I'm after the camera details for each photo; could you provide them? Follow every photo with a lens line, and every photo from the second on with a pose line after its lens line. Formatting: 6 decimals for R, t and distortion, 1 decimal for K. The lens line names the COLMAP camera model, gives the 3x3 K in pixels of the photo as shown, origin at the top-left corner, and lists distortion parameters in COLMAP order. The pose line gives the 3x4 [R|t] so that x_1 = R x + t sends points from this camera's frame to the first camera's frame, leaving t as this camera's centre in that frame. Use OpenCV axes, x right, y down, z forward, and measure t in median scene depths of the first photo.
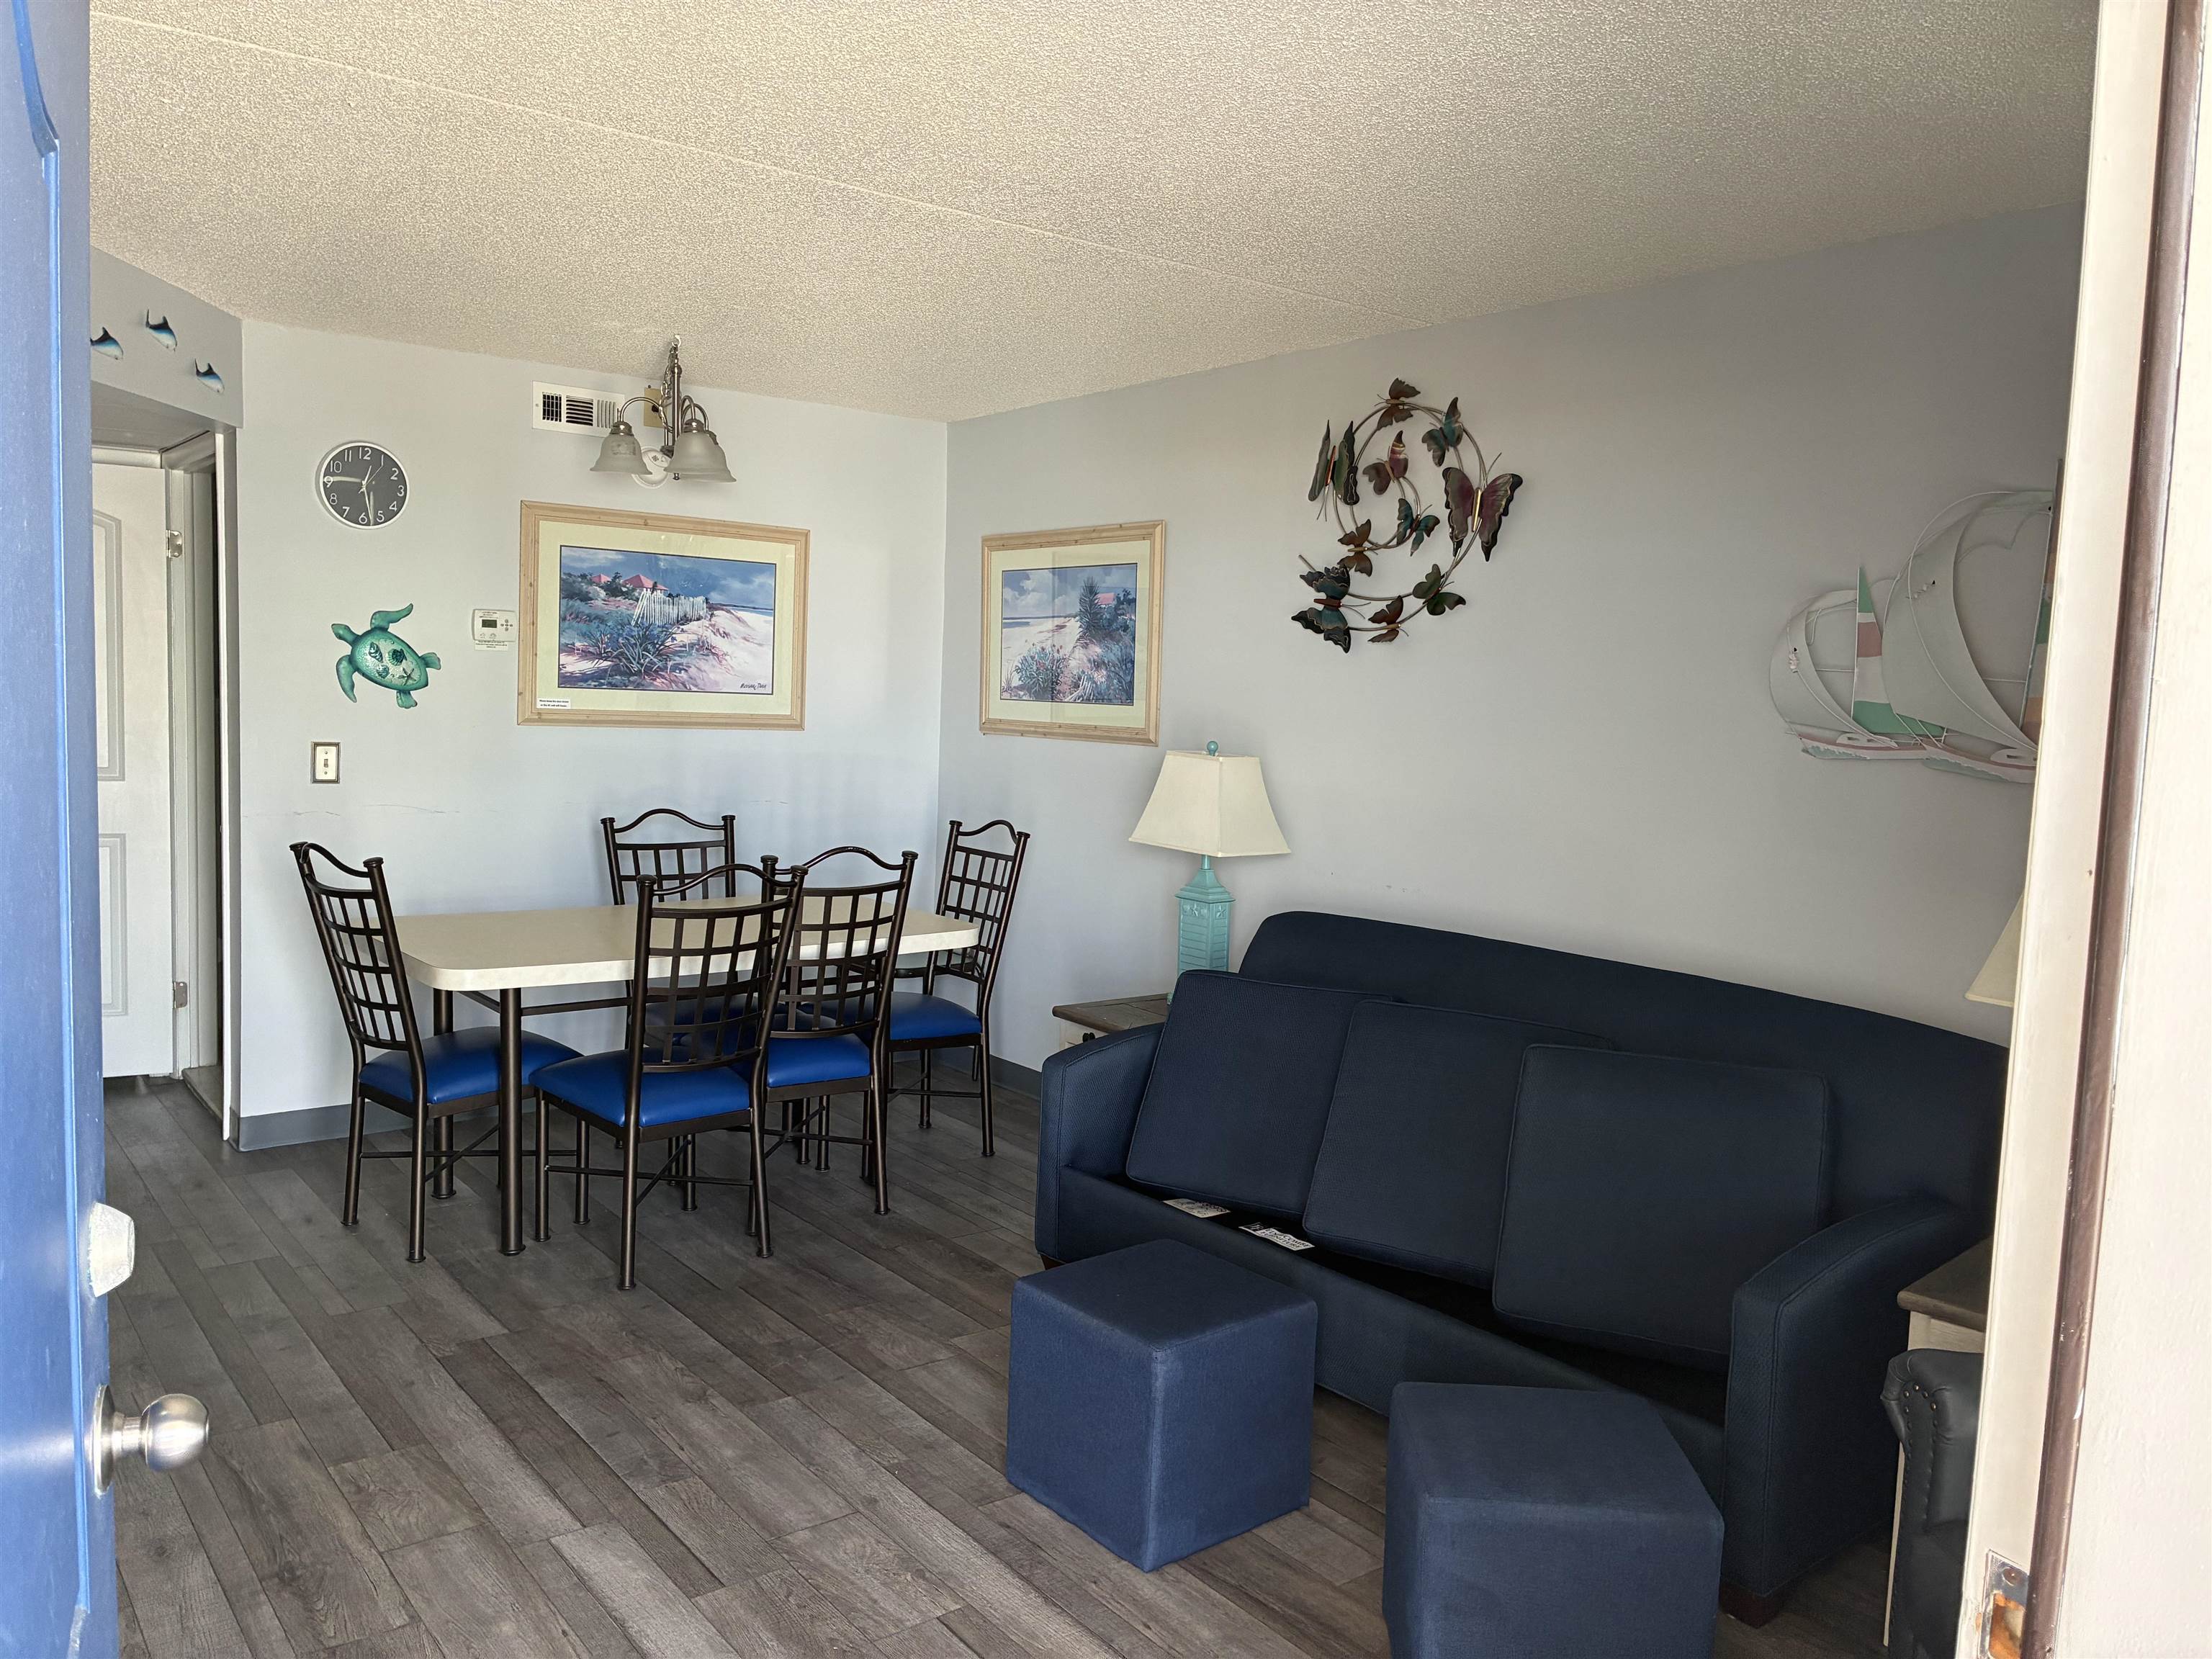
lens RADIAL K [[1669.9, 0, 1104.2], [0, 1669.9, 831.5], [0, 0, 1]] dist [0.009478, -0.037694]
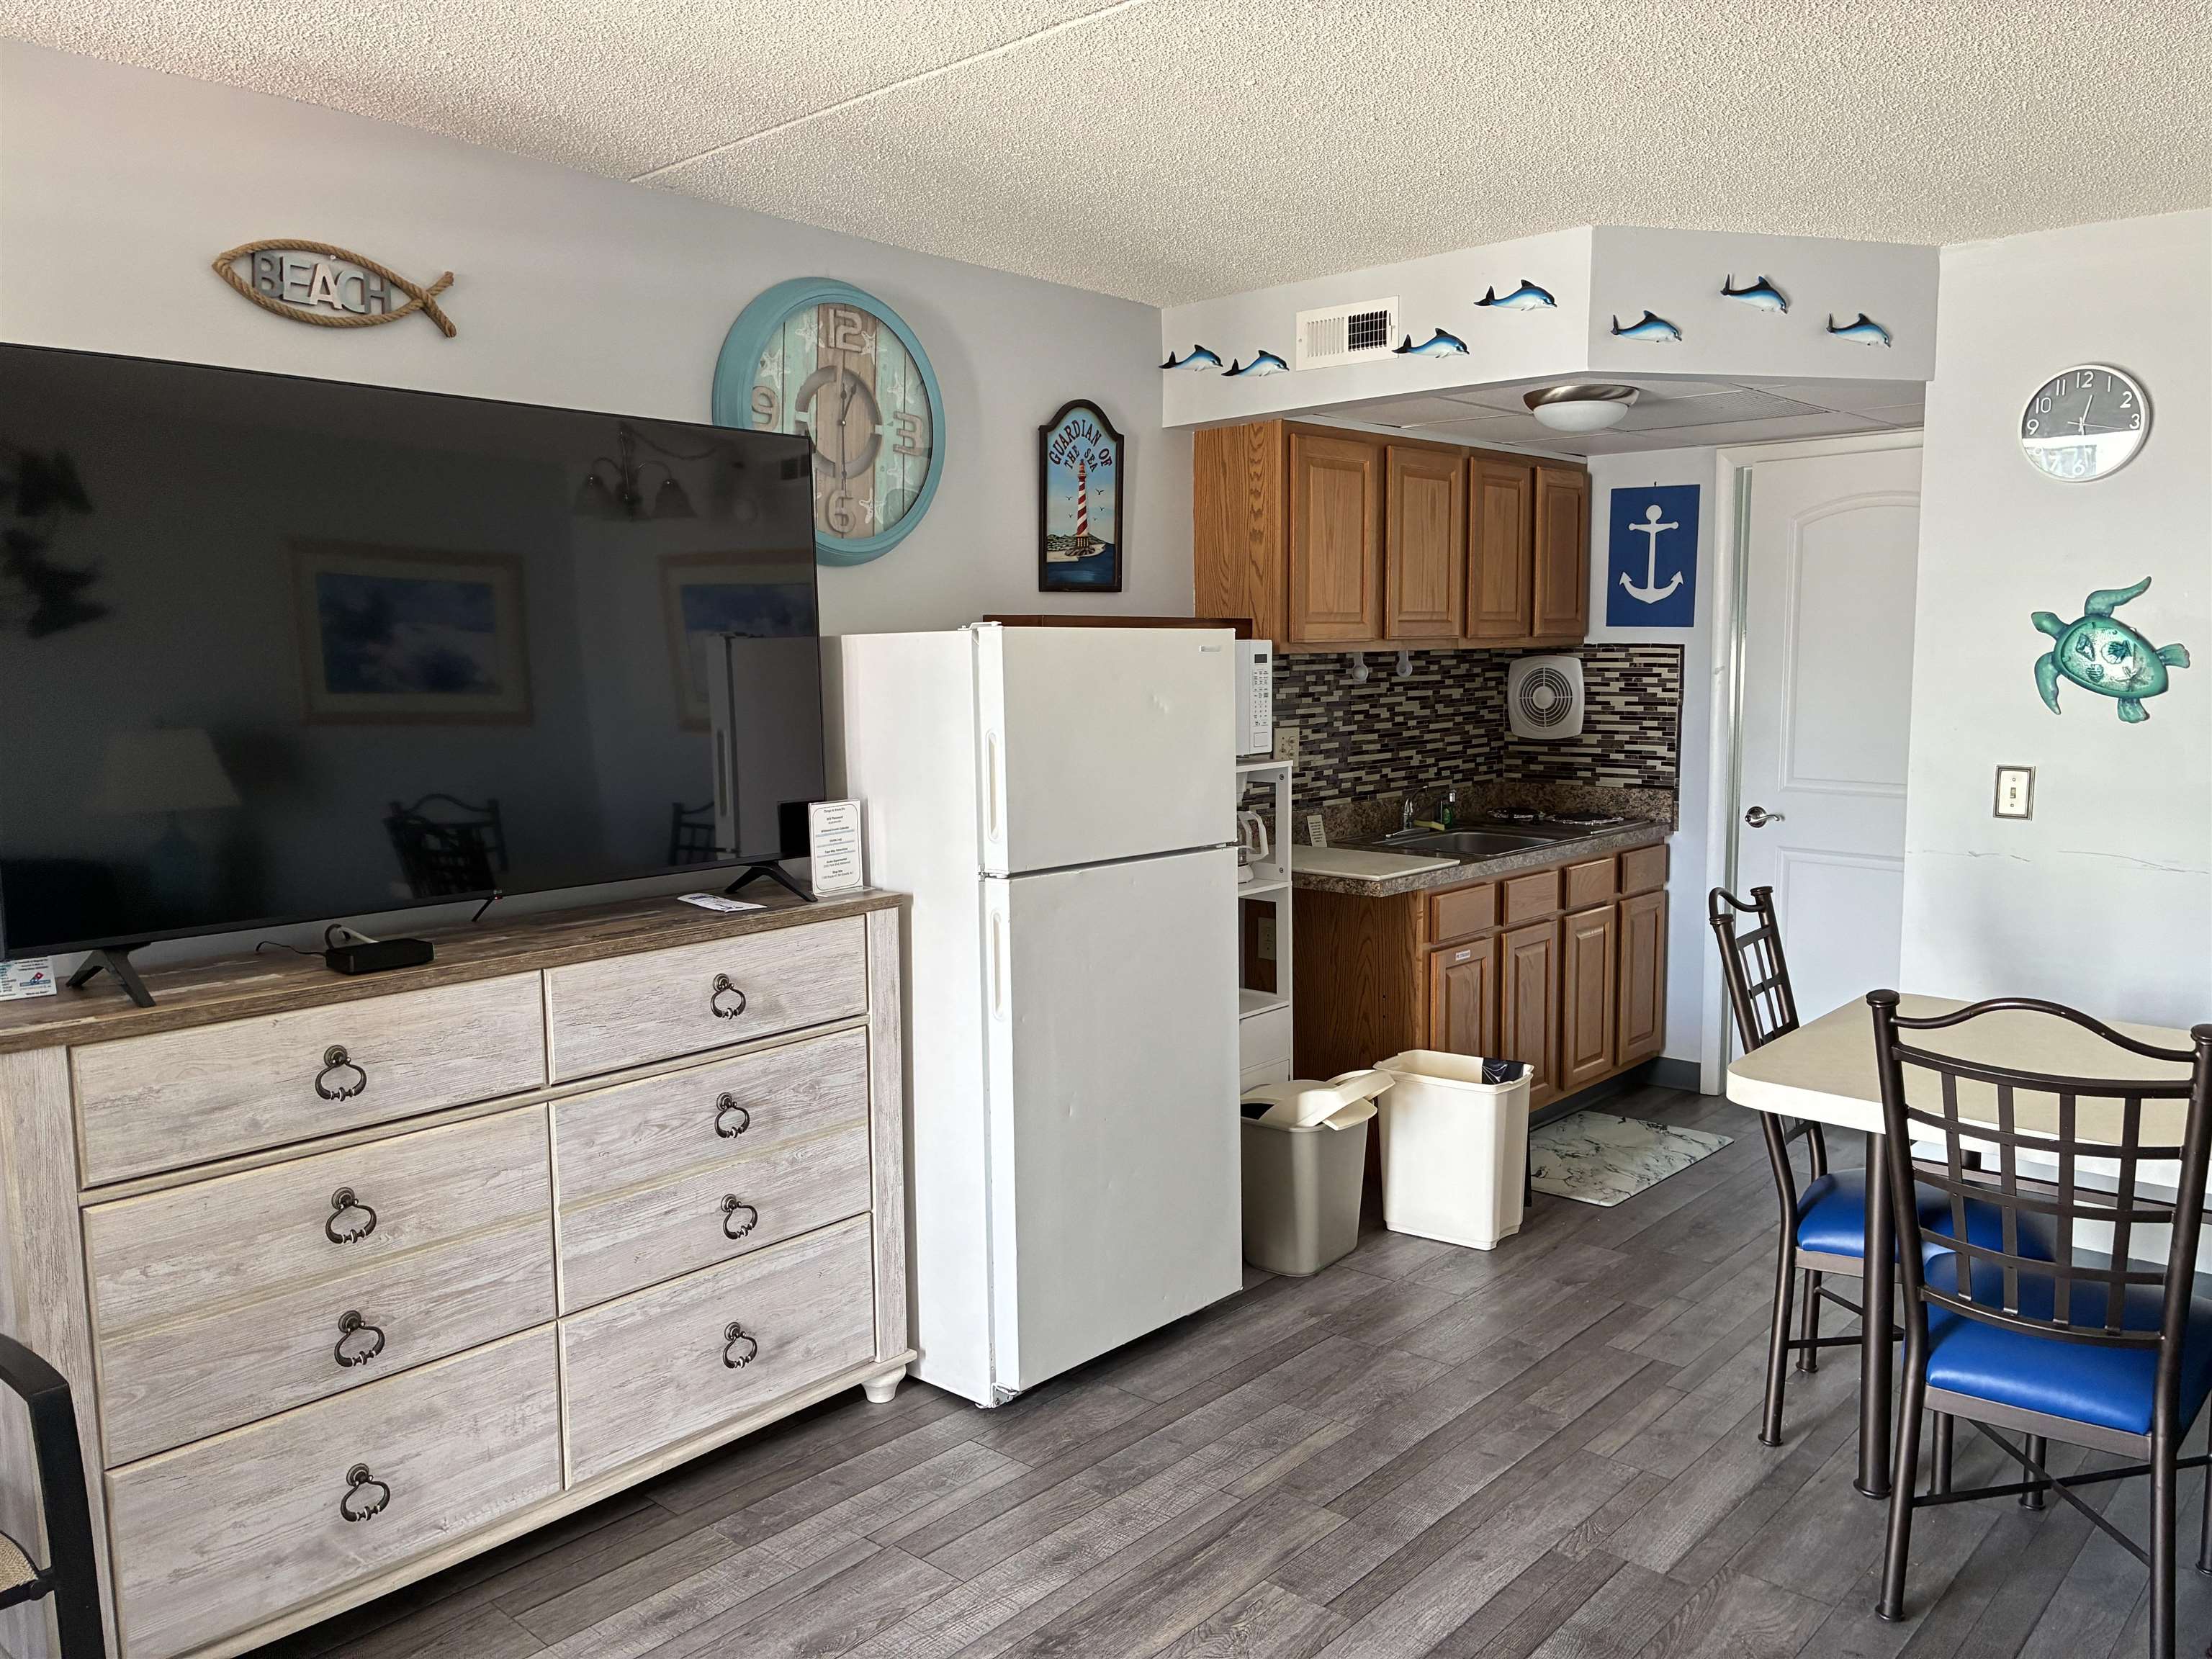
lens RADIAL K [[1669.9, 0, 1103.7], [0, 1669.9, 833.6], [0, 0, 1]] dist [0.009478, -0.037694]
pose [[0.166841, 0.068921, -0.983572, 0.227361], [-0.068403, 0.995960, 0.058186, -0.038536], [0.983608, 0.057571, 0.170881, 0.454752]]
